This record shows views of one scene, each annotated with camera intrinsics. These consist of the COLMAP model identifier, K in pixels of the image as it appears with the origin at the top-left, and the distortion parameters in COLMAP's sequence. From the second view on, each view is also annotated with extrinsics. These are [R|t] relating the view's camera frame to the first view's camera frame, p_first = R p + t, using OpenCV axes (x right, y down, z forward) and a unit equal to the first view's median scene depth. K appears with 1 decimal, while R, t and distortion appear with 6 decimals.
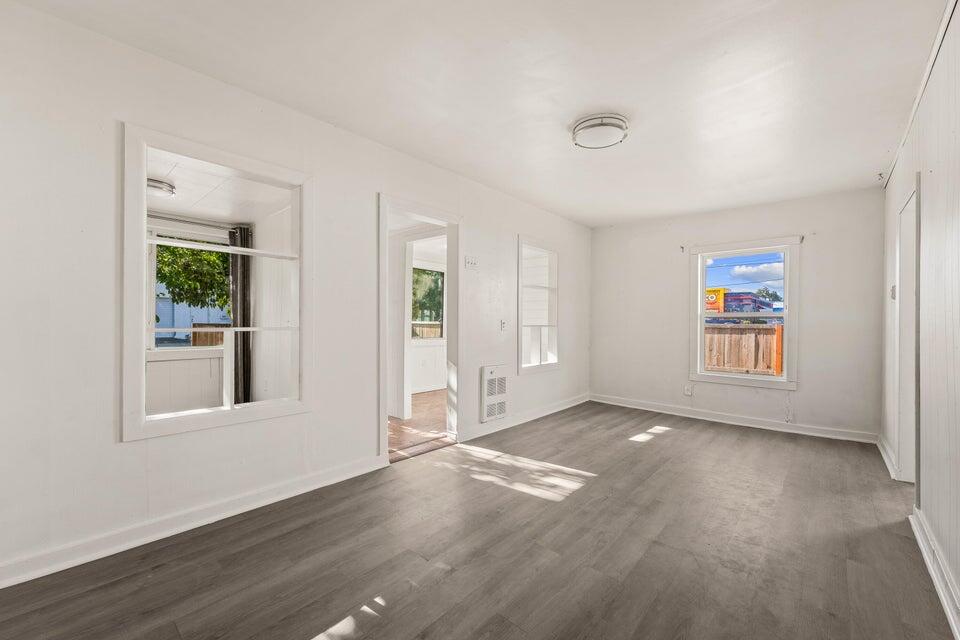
lens RADIAL K [[392.4, 0, 481.9], [0, 392.4, 323.5], [0, 0, 1]] dist [-0.003315, -0.000377]
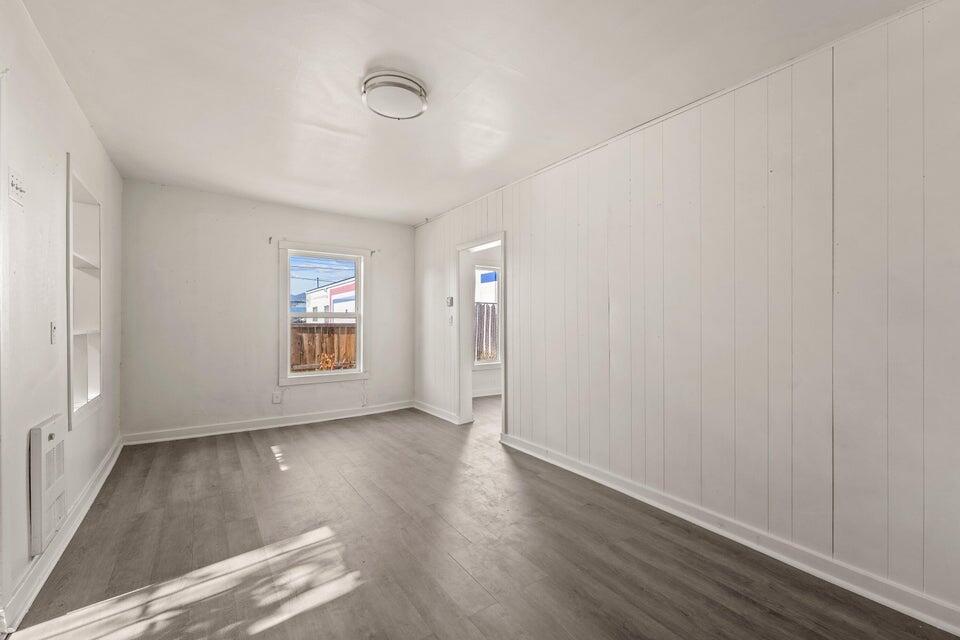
lens RADIAL K [[392.4, 0, 481.3], [0, 392.4, 318.6], [0, 0, 1]] dist [-0.003315, -0.000377]
pose [[0.220506, 0.005100, 0.975372, -0.290928], [0.004362, 0.999971, -0.006215, -0.003941], [-0.975376, 0.005625, 0.220477, 0.397556]]
